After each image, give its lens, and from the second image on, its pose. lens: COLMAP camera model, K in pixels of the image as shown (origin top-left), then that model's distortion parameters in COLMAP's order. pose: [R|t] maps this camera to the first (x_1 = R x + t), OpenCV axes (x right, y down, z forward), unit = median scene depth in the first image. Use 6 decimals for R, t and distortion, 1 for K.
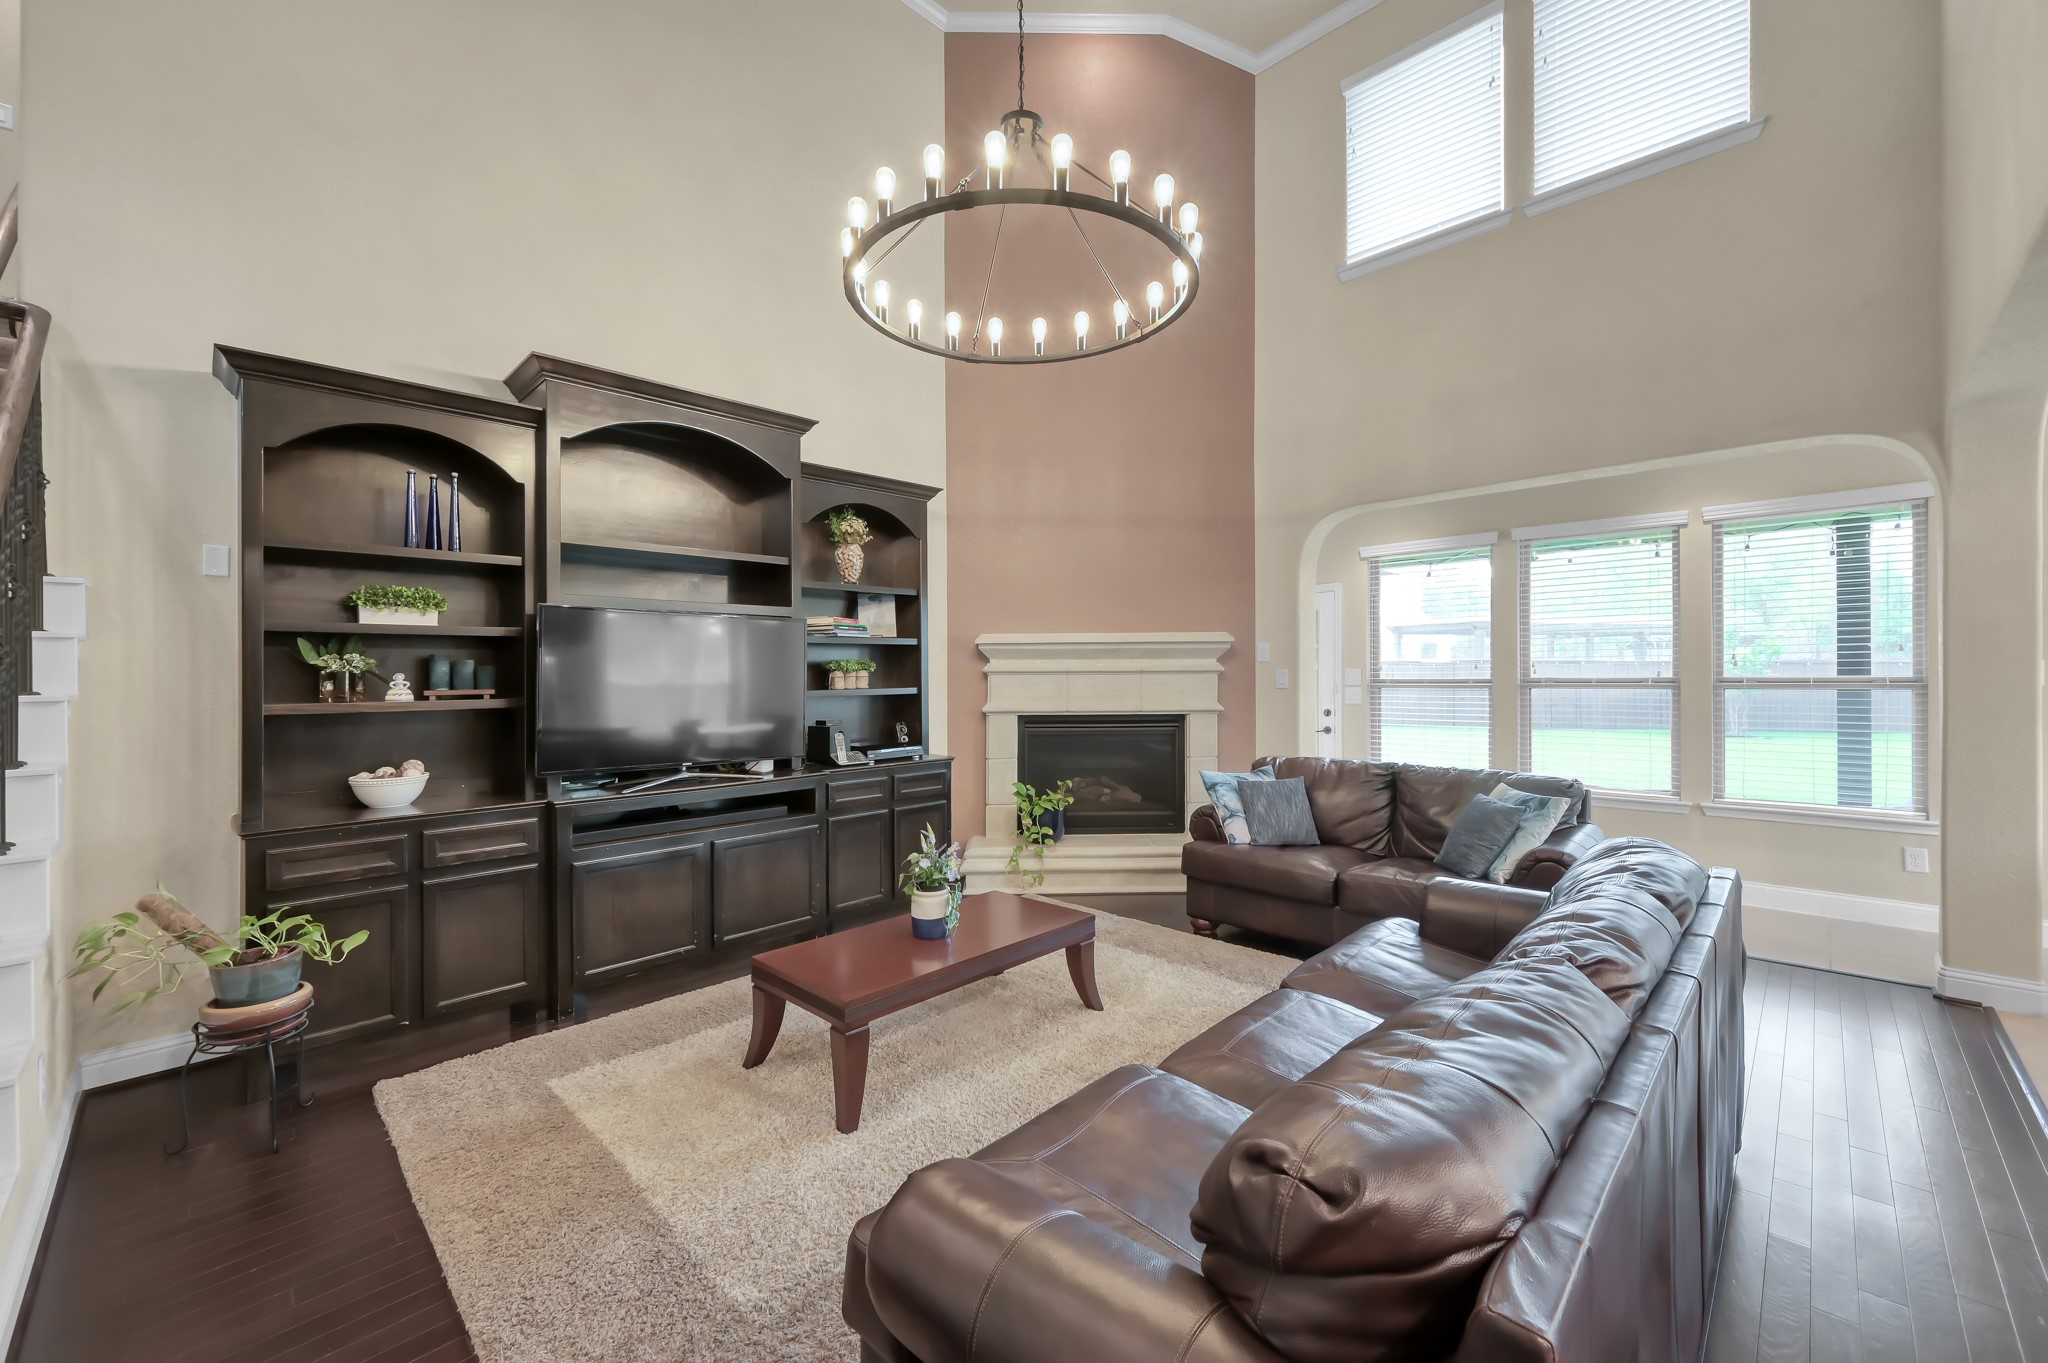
lens RADIAL K [[810.0, 0, 1027.4], [0, 810.0, 678.3], [0, 0, 1]] dist [-0.009780, 0.001917]
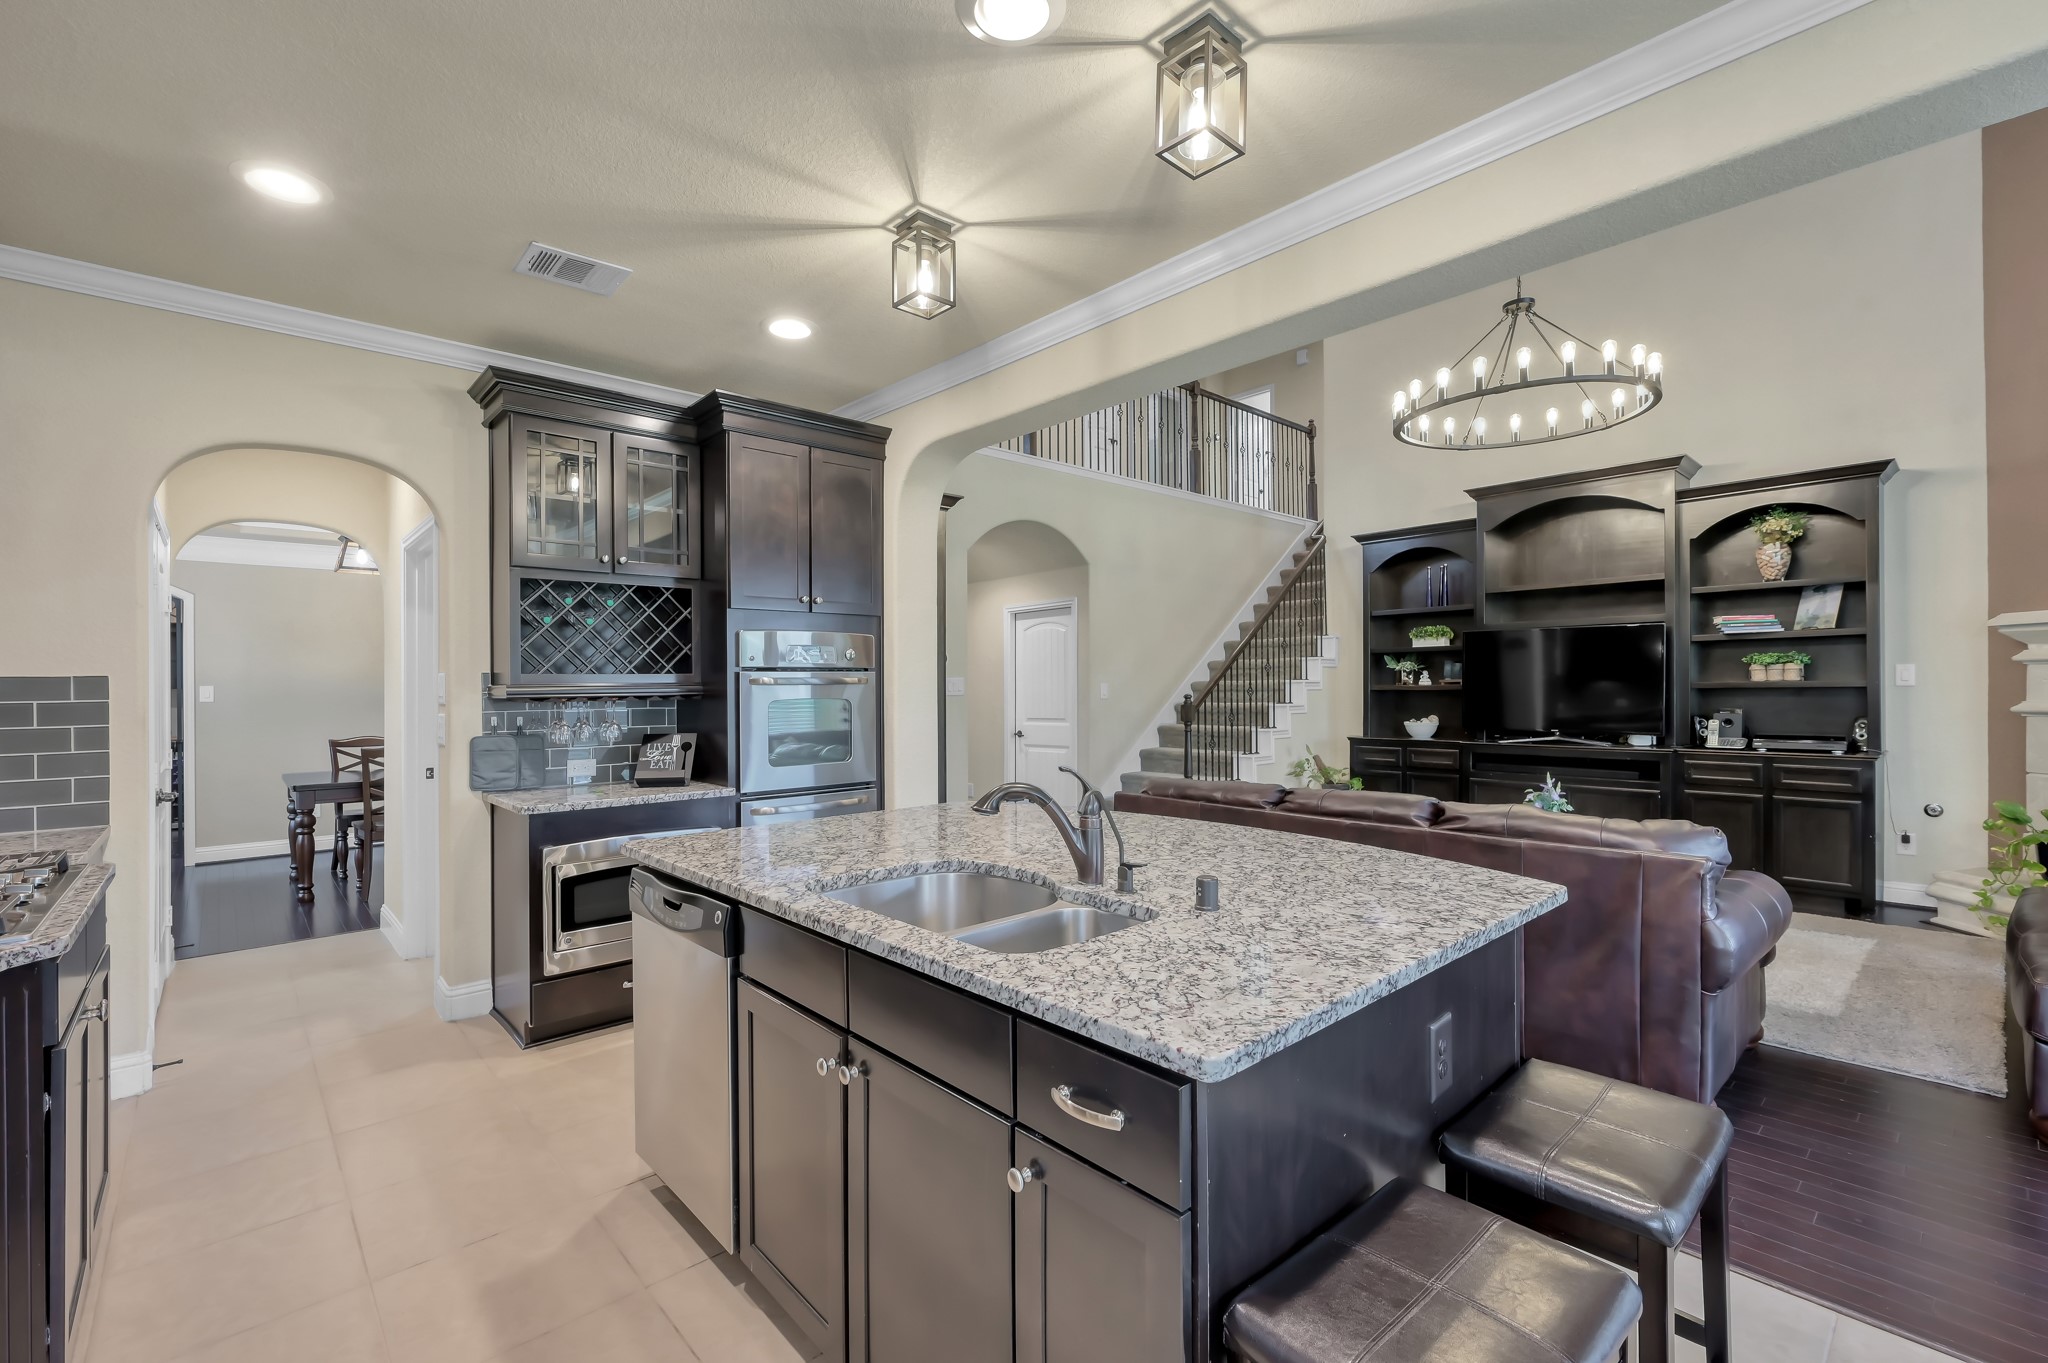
lens RADIAL K [[883.4, 0, 1019.6], [0, 883.4, 683.0], [0, 0, 1]] dist [0.001334, -0.001319]
pose [[-0.063393, 0.006733, -0.997966, 1.250629], [0.006424, 0.999959, 0.006338, 0.003060], [0.997968, -0.006009, -0.063434, 0.125652]]
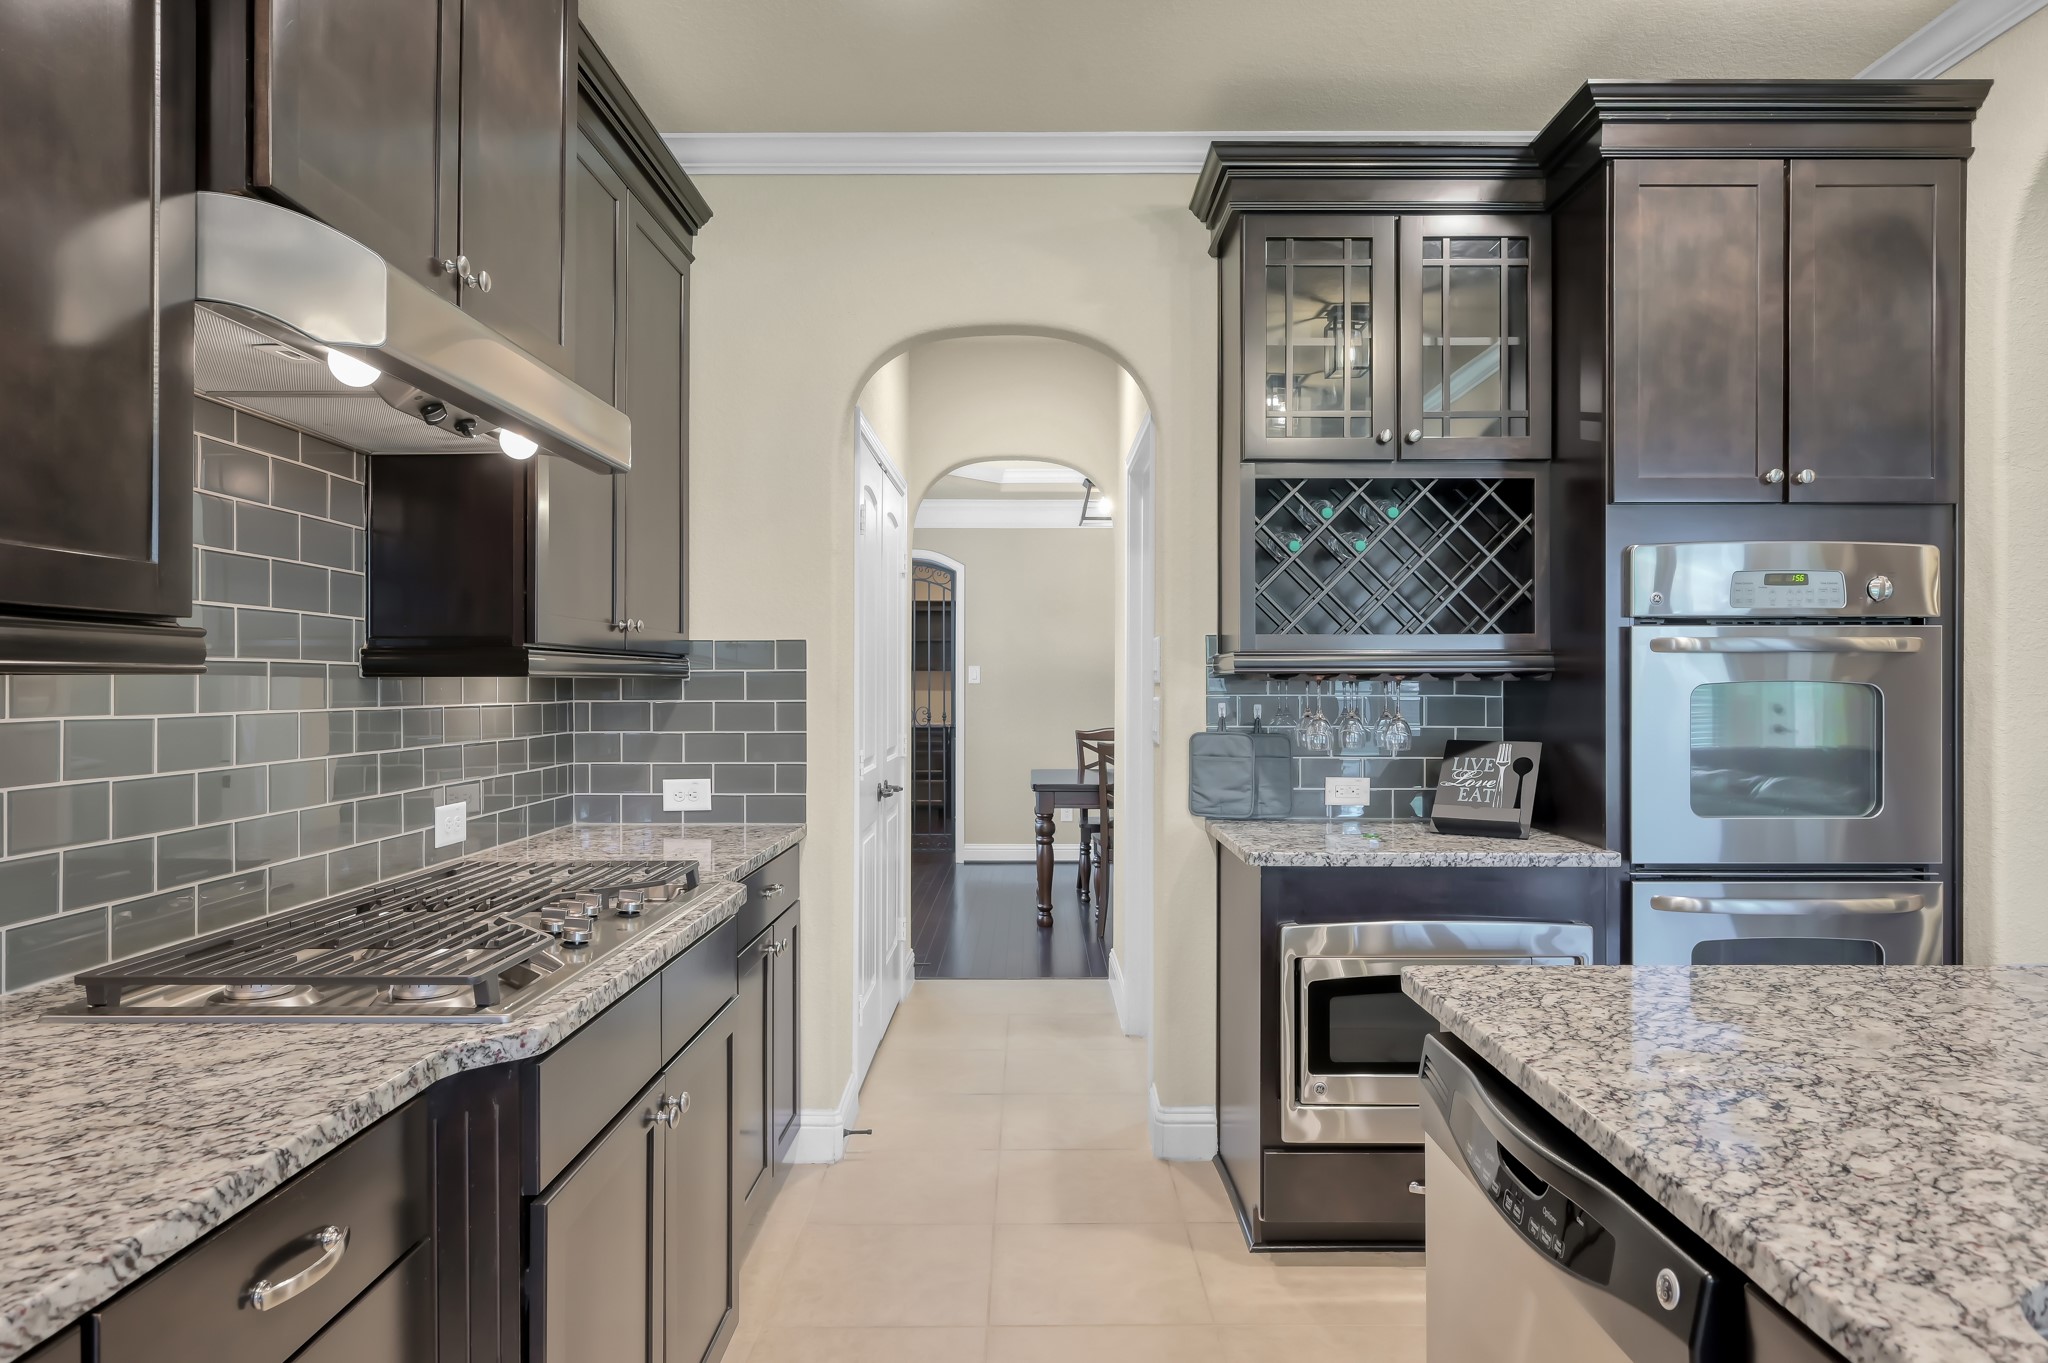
lens RADIAL K [[1194.0, 0, 1033.9], [0, 1194.0, 675.6], [0, 0, 1]] dist [-0.002745, -0.001132]
pose [[-0.714238, 0.005358, -0.699882, 0.999958], [0.003088, 0.999985, 0.004504, 0.019133], [0.699896, 0.001056, -0.714244, -0.004340]]
